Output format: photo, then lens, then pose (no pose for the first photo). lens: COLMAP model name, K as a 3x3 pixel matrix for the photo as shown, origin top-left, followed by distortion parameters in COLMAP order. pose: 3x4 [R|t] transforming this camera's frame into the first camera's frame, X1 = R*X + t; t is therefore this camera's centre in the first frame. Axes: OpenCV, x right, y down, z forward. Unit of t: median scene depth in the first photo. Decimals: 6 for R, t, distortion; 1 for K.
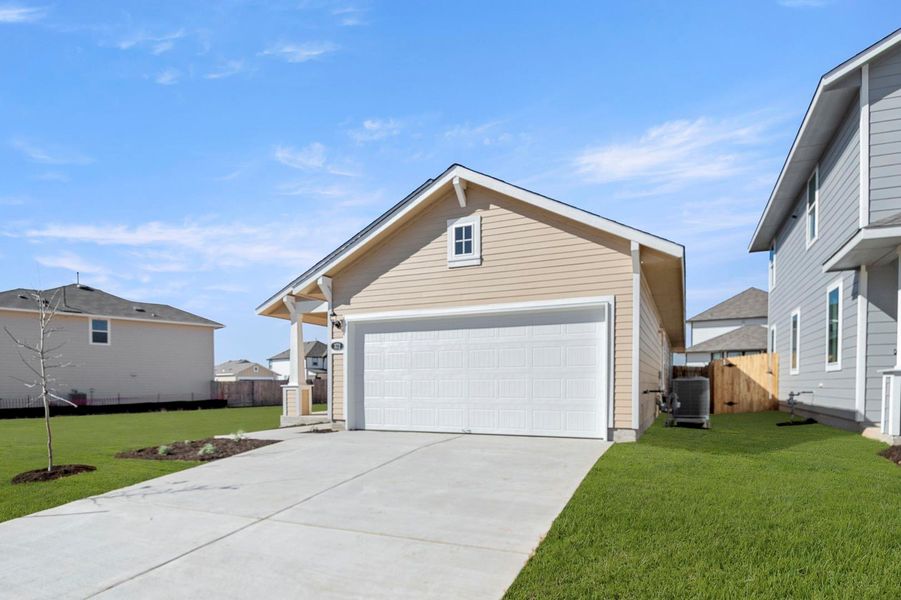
lens RADIAL K [[486.4, 0, 463.5], [0, 486.4, 336.5], [0, 0, 1]] dist [0.014512, -0.001197]
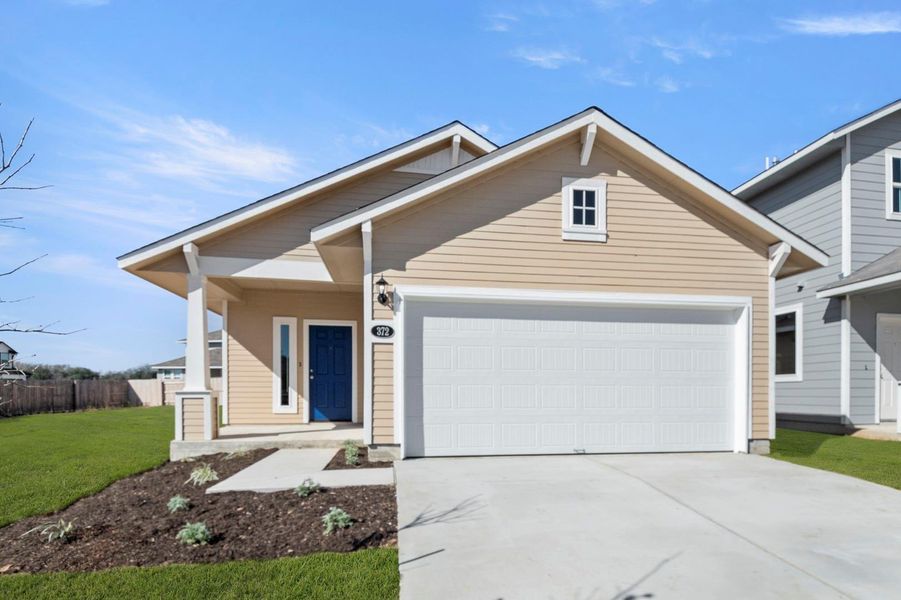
lens RADIAL K [[486.4, 0, 463.5], [0, 486.4, 336.5], [0, 0, 1]] dist [0.014512, -0.001197]
pose [[0.849553, 0.063375, 0.523683, -0.561316], [-0.057881, 0.997962, -0.026874, 0.042206], [-0.524319, -0.007481, 0.851489, 0.427996]]
